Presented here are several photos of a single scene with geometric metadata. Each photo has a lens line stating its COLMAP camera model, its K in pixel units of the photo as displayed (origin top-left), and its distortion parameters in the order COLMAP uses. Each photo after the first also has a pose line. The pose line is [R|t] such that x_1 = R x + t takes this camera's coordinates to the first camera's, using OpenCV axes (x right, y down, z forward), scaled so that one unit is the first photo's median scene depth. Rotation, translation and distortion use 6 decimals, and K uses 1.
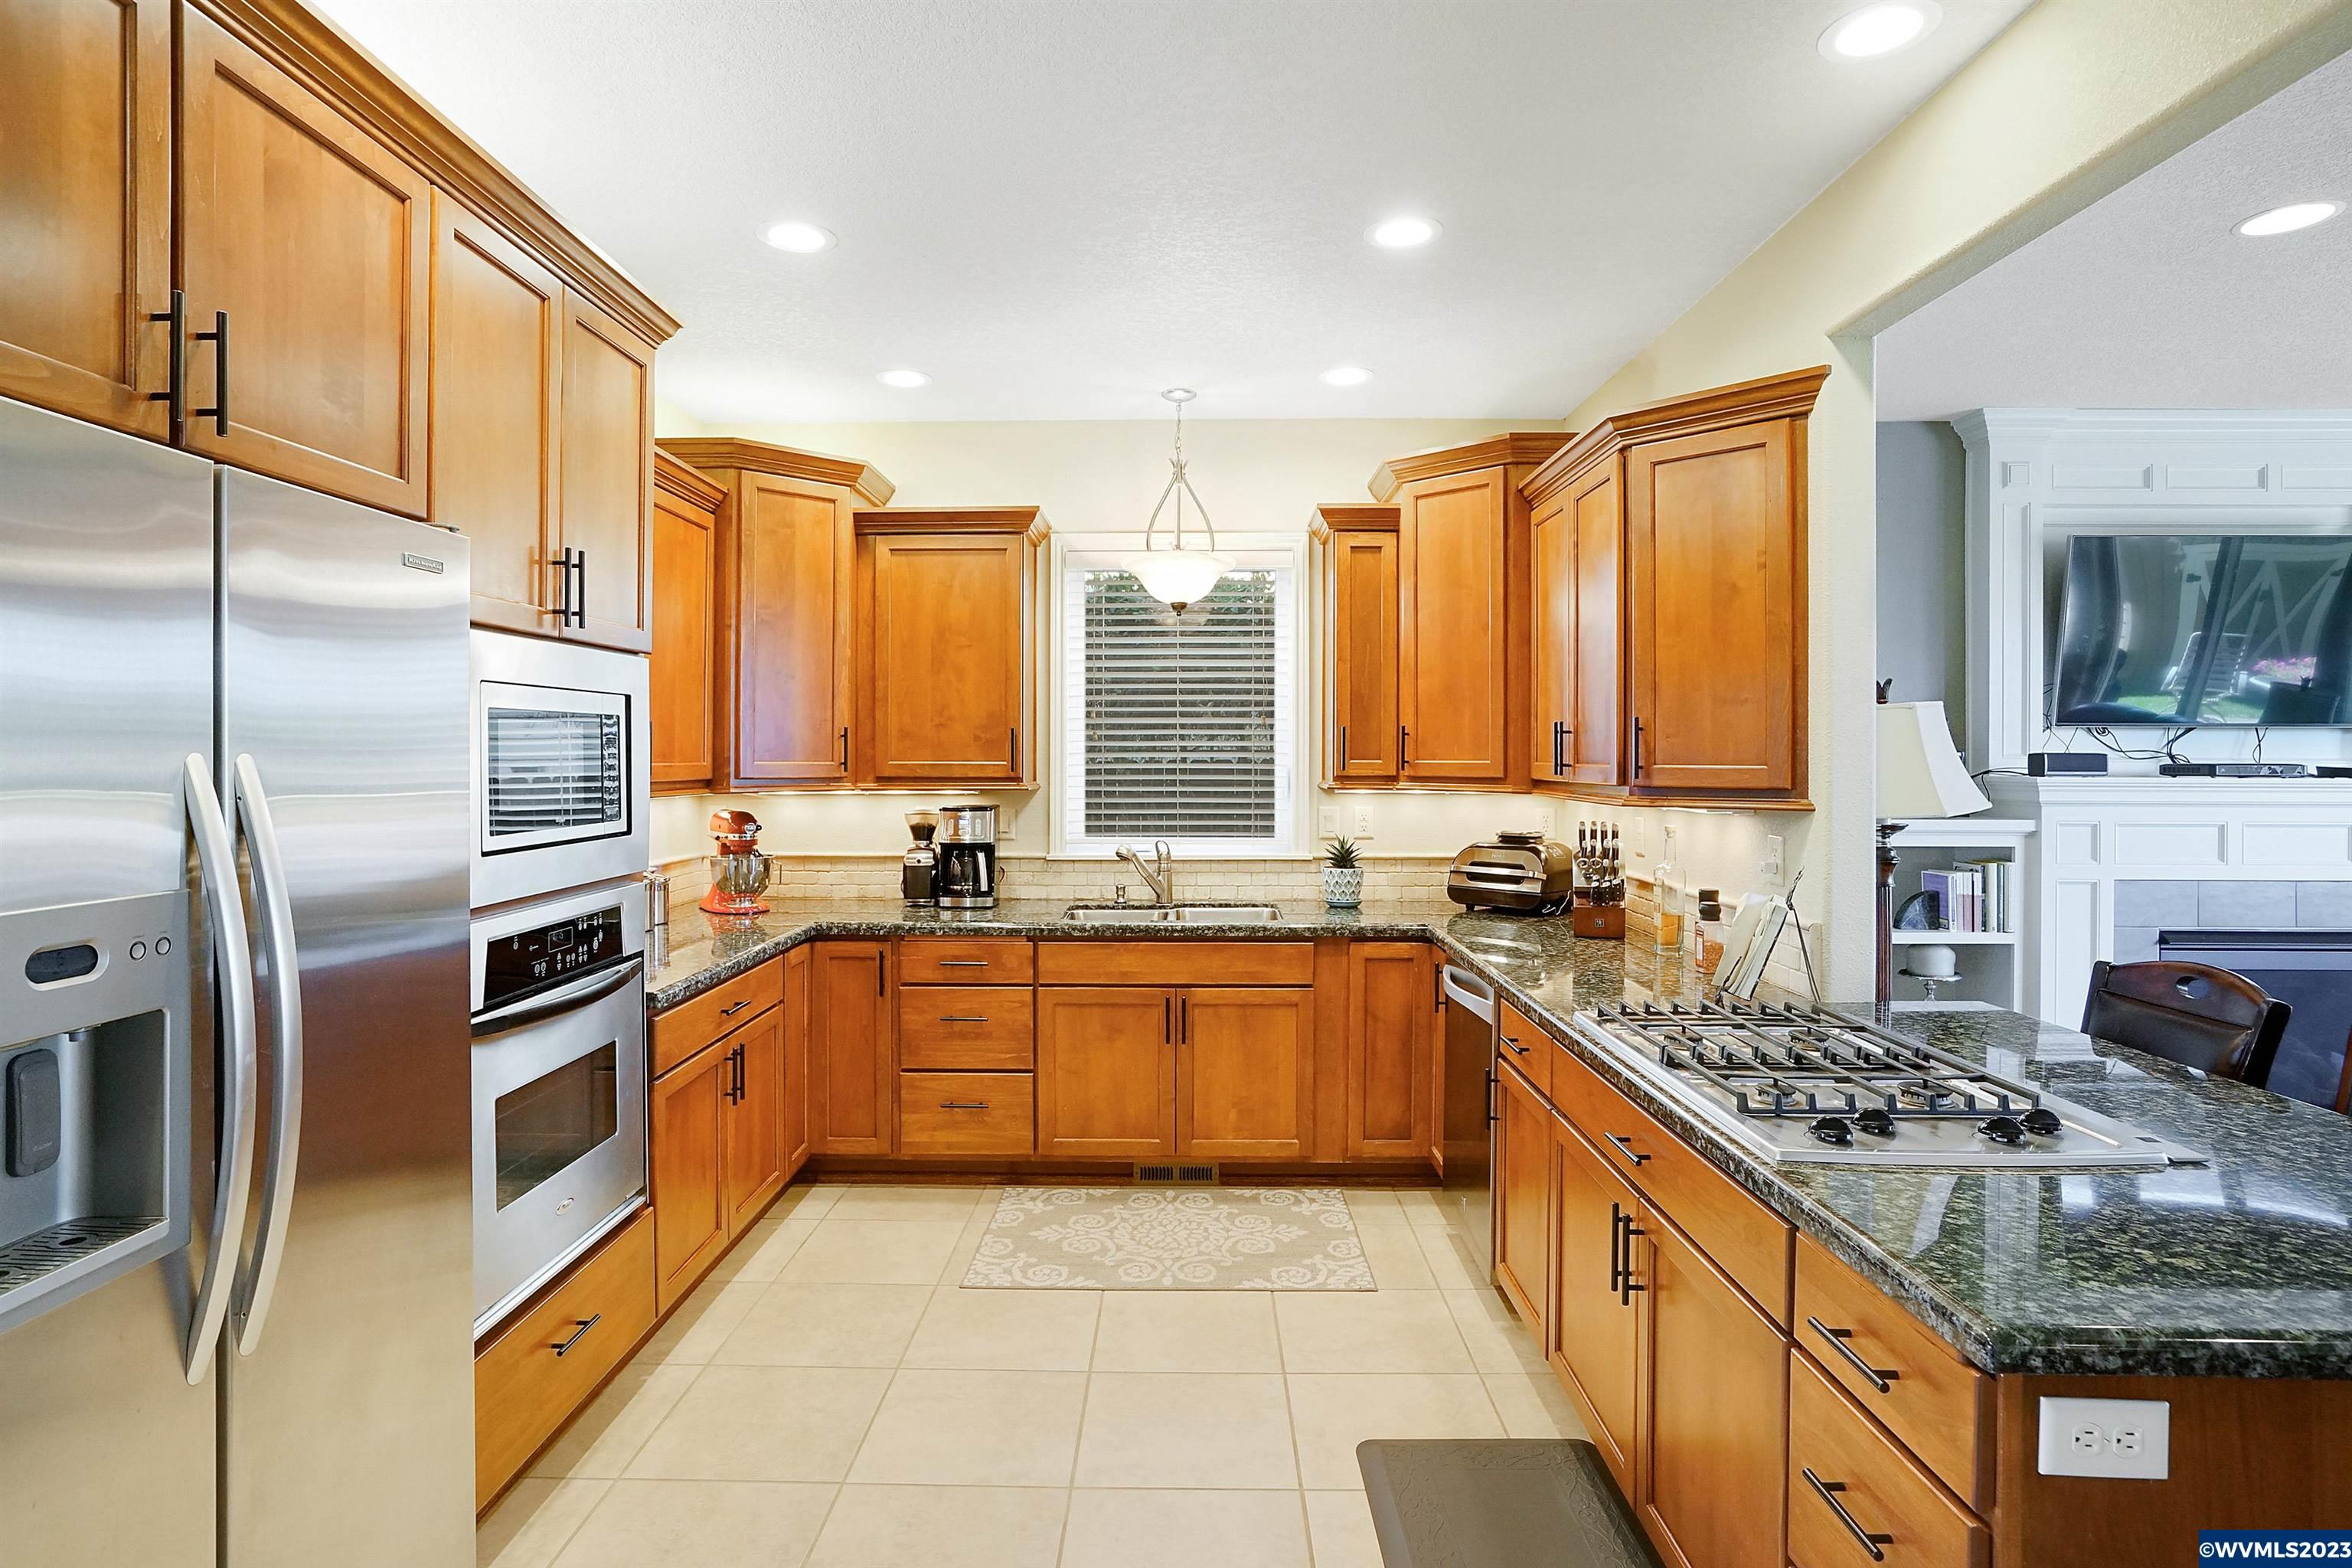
lens RADIAL K [[1246.1, 0, 1172.7], [0, 1246.1, 773.7], [0, 0, 1]] dist [-0.047055, 0.044226]
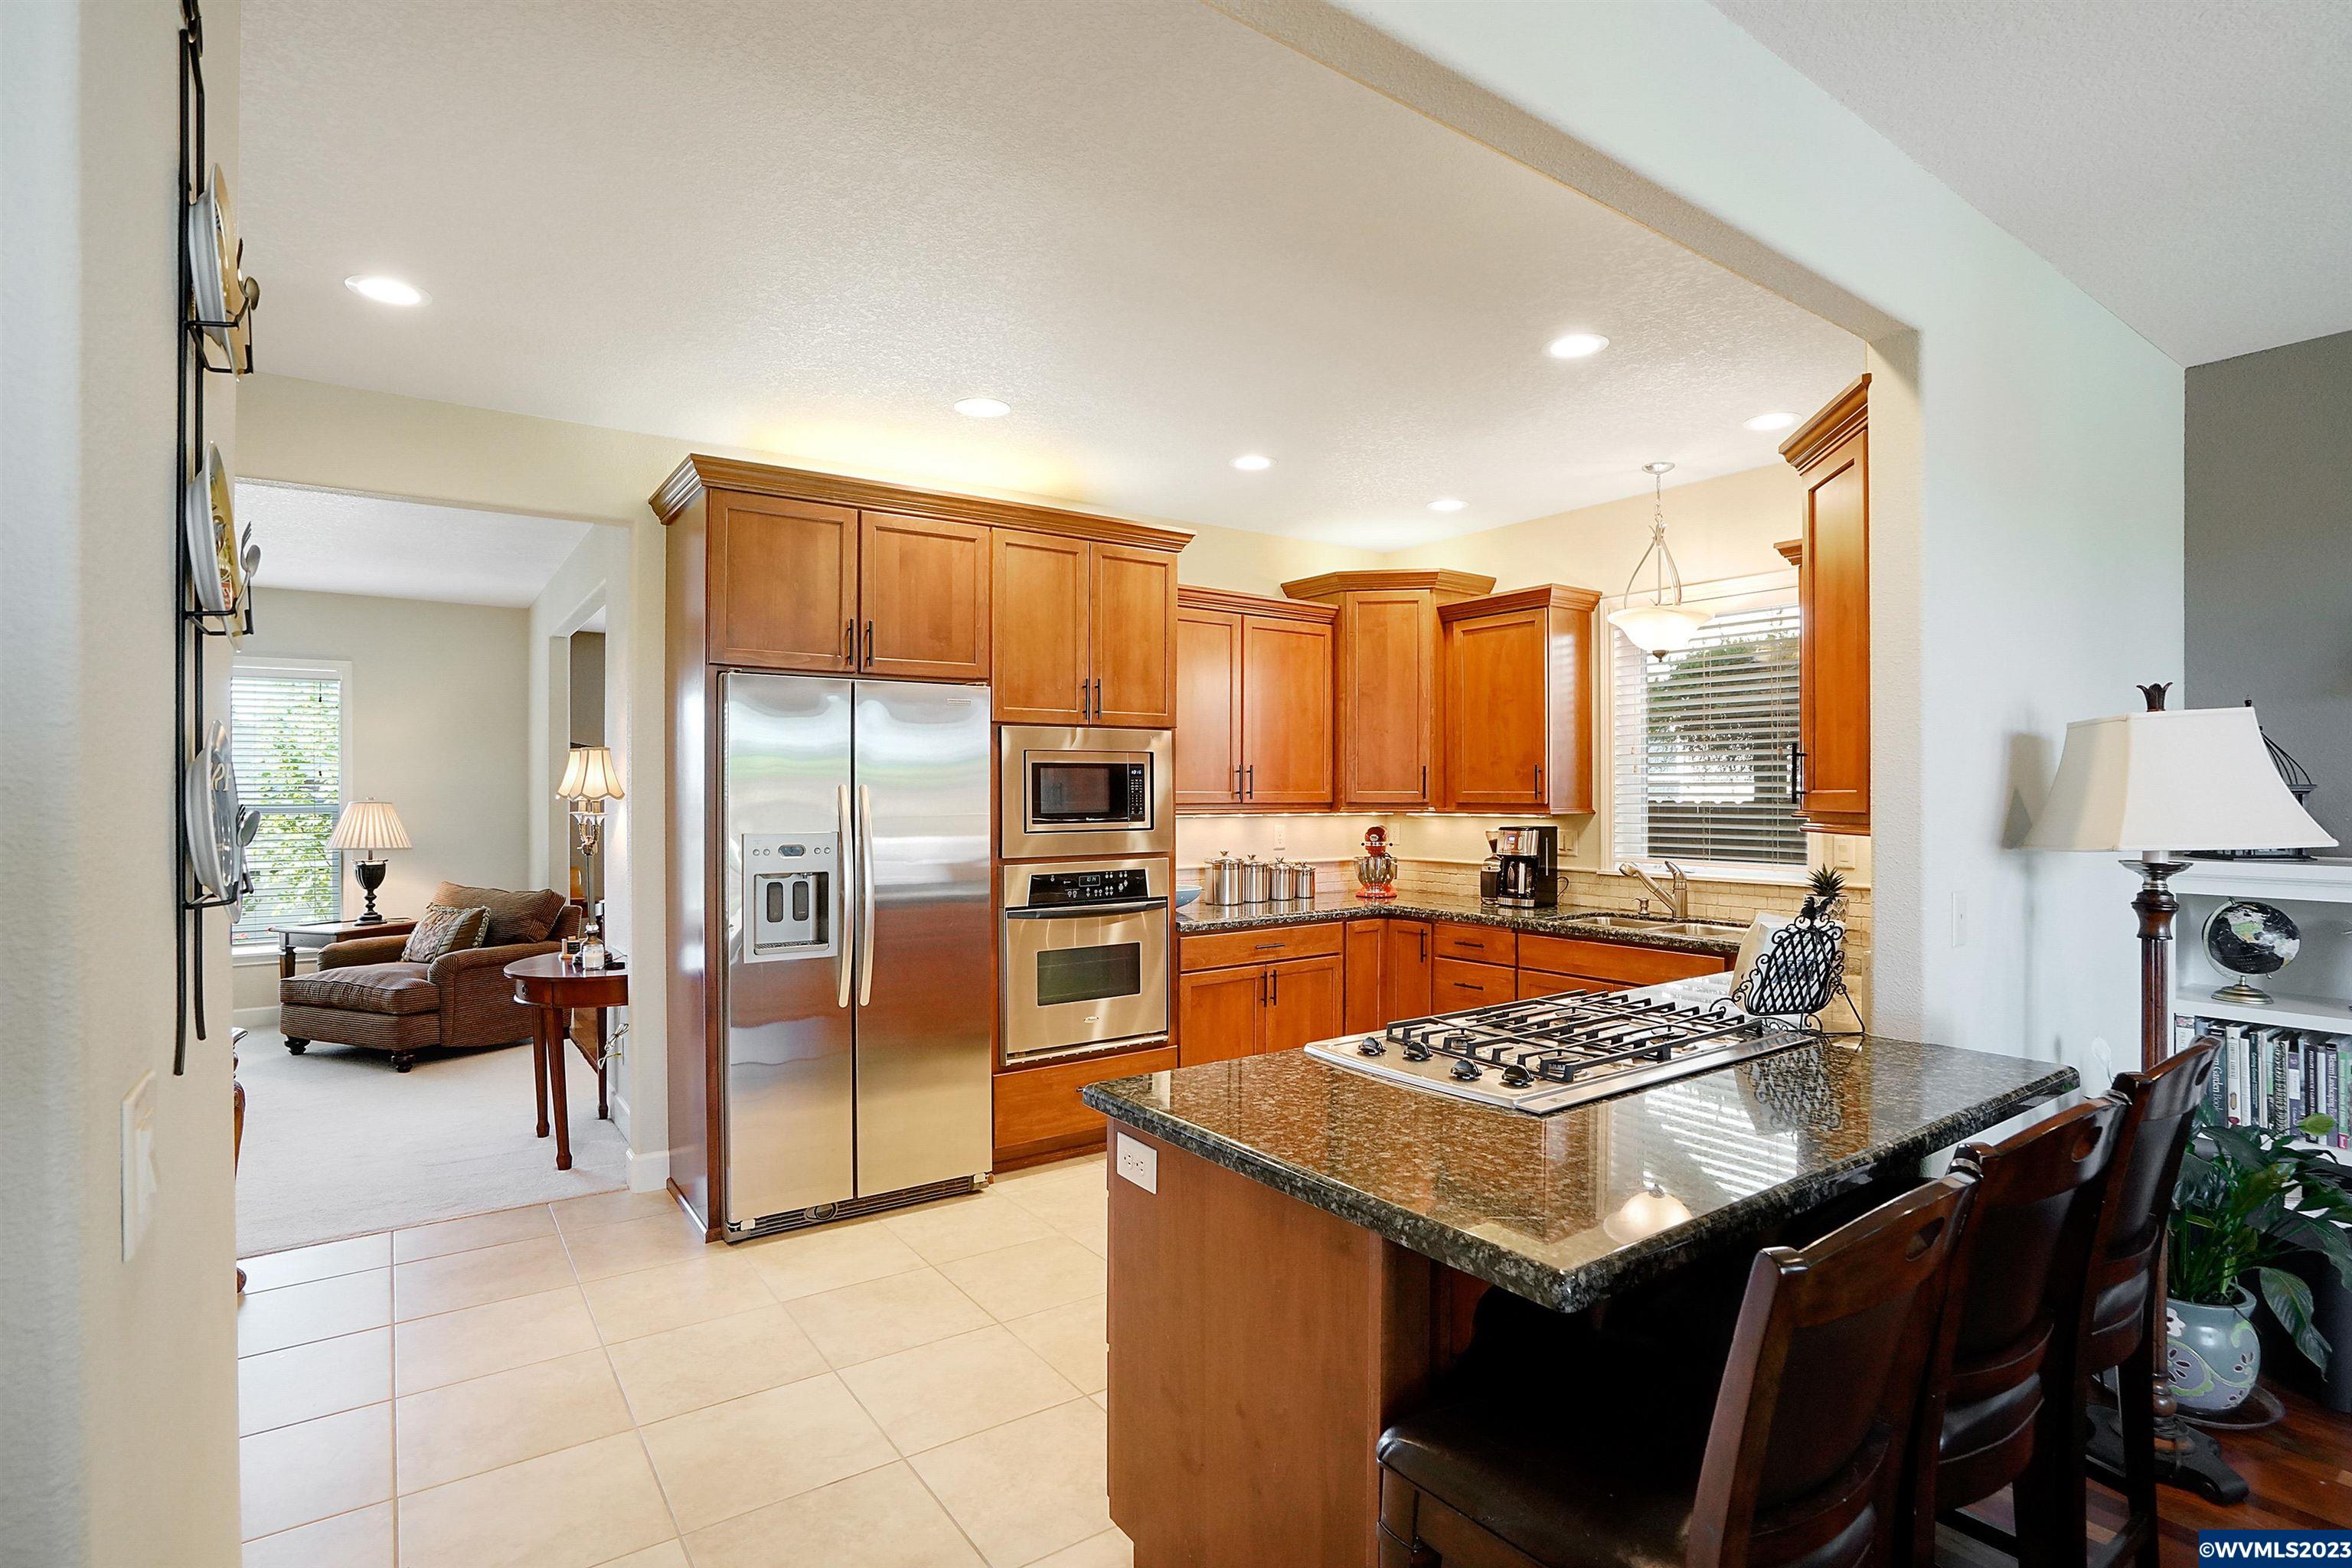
lens RADIAL K [[1154.8, 0, 1149.5], [0, 1154.8, 790.7], [0, 0, 1]] dist [-0.007144, 0.000593]
pose [[0.582869, -0.002106, -0.812564, 0.606805], [-0.010439, 0.999895, -0.010080, 0.006032], [0.812499, 0.014357, 0.582786, 0.012228]]
